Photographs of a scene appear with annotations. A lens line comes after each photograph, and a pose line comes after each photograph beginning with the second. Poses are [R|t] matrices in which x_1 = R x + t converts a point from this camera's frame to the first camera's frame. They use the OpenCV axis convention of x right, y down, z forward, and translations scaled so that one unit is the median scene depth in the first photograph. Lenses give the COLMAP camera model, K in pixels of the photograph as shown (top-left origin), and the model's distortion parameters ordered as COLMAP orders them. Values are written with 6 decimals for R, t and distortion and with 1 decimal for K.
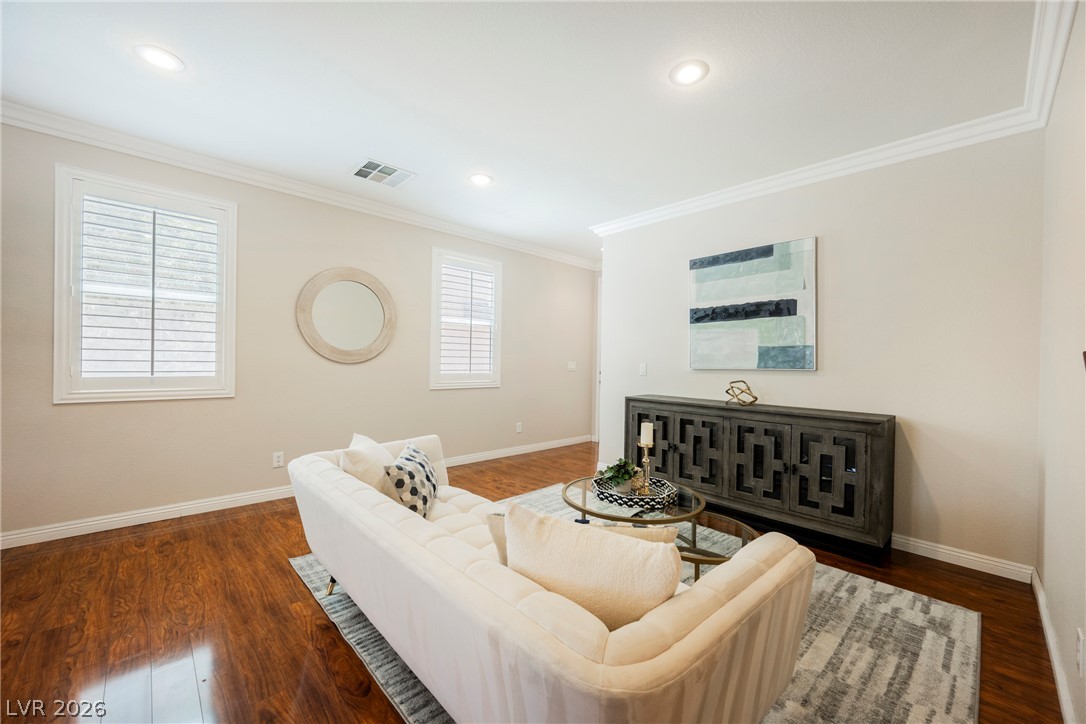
lens RADIAL K [[424.9, 0, 549.2], [0, 424.9, 359.5], [0, 0, 1]] dist [-0.000821, -0.000412]
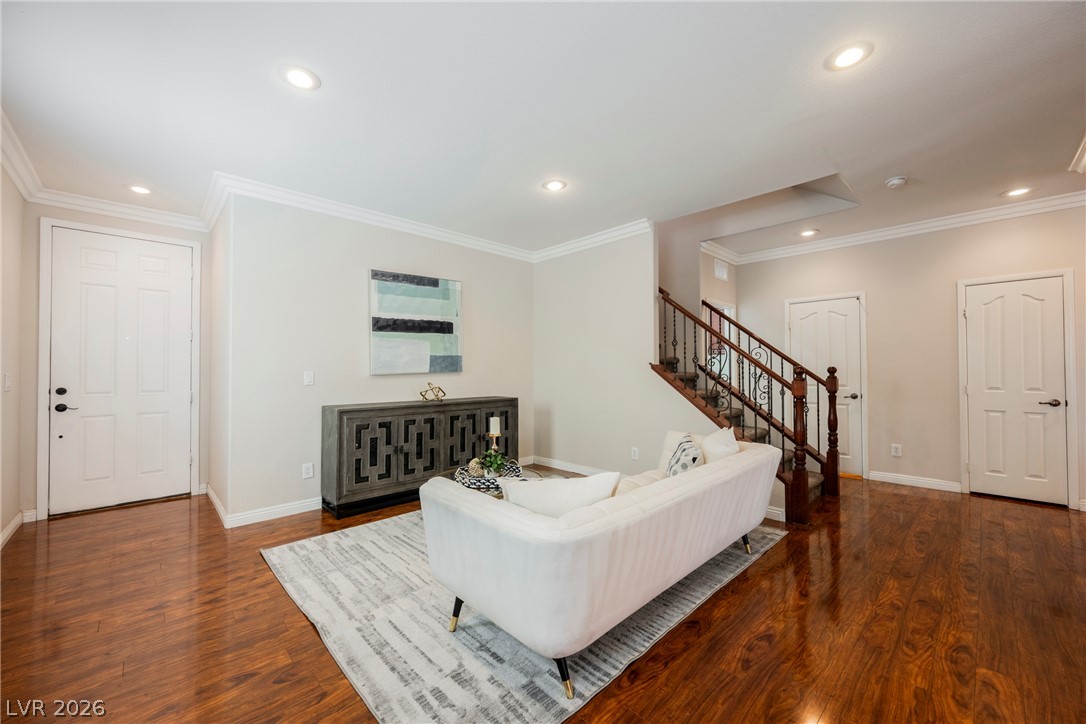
lens RADIAL K [[424.9, 0, 541.2], [0, 424.9, 359.8], [0, 0, 1]] dist [-0.000821, -0.000412]
pose [[0.000624, 0.000005, 1.000000, -0.787181], [0.002274, 0.999997, -0.000007, -0.015659], [-0.999997, 0.002274, 0.000624, 0.661565]]
